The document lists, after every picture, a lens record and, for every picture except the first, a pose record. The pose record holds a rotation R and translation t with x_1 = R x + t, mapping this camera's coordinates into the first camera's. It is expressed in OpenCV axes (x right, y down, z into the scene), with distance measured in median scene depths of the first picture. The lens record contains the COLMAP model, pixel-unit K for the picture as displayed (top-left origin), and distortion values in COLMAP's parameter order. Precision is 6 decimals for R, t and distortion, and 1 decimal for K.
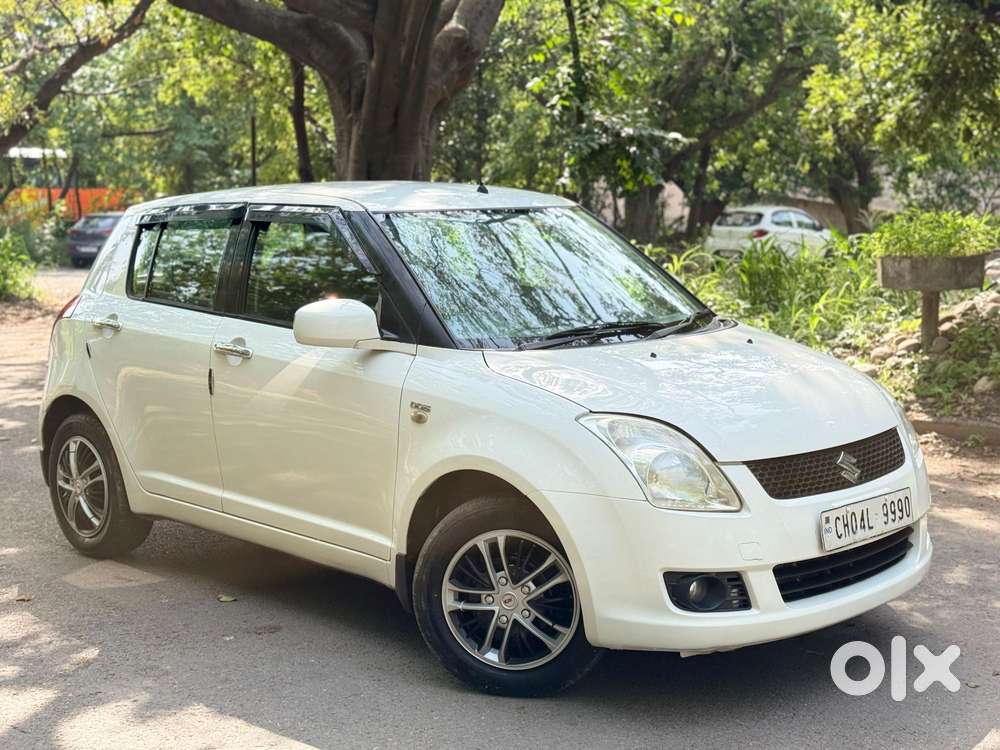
lens RADIAL K [[1349.3, 0, 549.1], [0, 1349.3, 373.1], [0, 0, 1]] dist [0.326665, -1.107560]
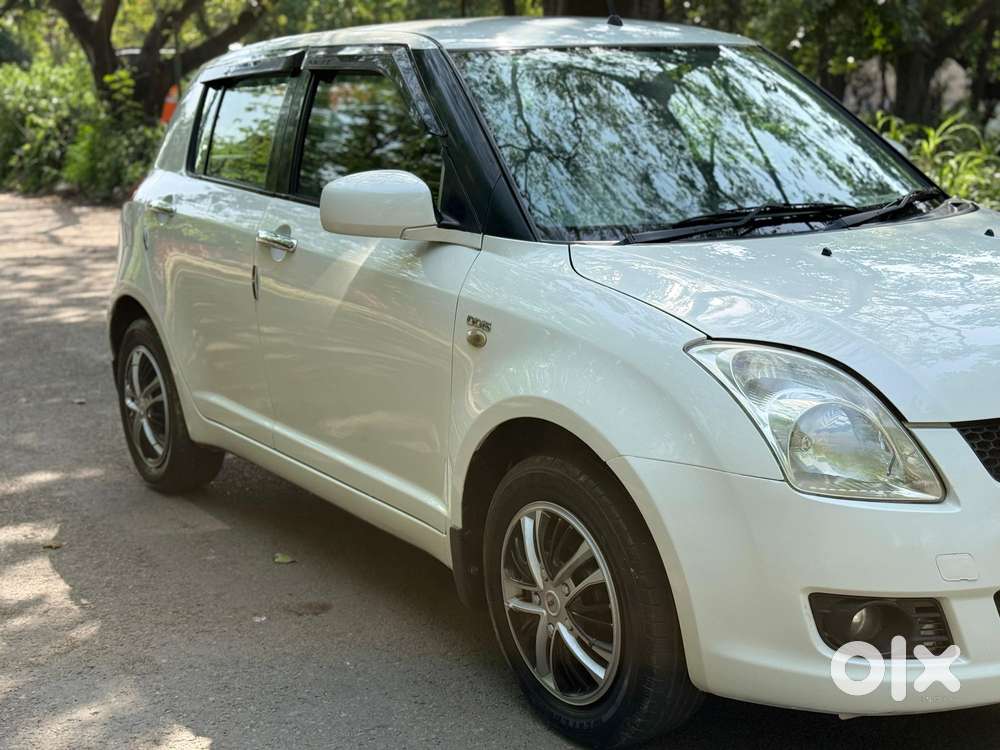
lens RADIAL K [[1349.3, 0, 549.1], [0, 1349.3, 373.1], [0, 0, 1]] dist [0.326665, -1.107560]
pose [[0.979483, 0.028673, -0.199478, 0.076467], [-0.014704, 0.997356, 0.071162, 0.000141], [0.200991, -0.066769, 0.977315, 0.305010]]
